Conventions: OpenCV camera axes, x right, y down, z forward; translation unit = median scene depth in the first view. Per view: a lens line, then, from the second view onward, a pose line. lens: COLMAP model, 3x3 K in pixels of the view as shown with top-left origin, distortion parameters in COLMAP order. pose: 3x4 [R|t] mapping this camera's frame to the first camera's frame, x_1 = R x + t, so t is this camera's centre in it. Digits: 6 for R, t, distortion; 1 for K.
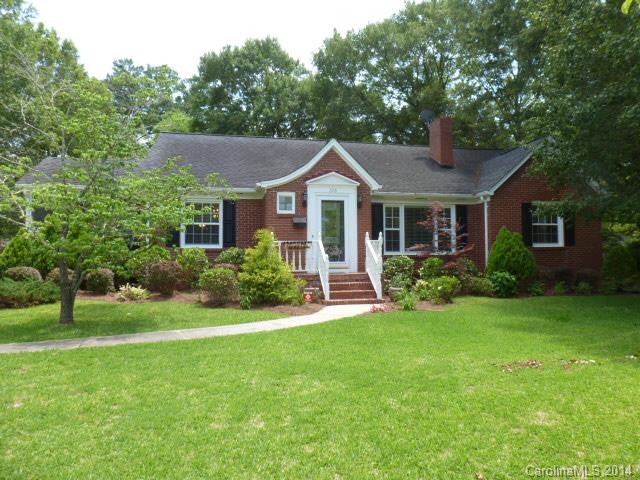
lens RADIAL K [[458.1, 0, 320.0], [0, 458.1, 240.0], [0, 0, 1]] dist [-0.049279, 0.005045]
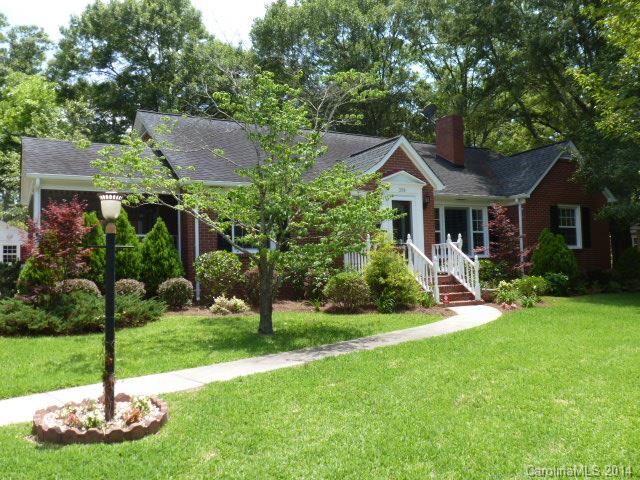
lens RADIAL K [[558.7, 0, 320.0], [0, 558.7, 240.0], [0, 0, 1]] dist [-0.006380, -0.007690]
pose [[0.958272, -0.001072, 0.285856, -0.463857], [0.002893, 0.999978, -0.005948, 0.001394], [-0.285844, 0.006527, 0.958254, -0.061529]]
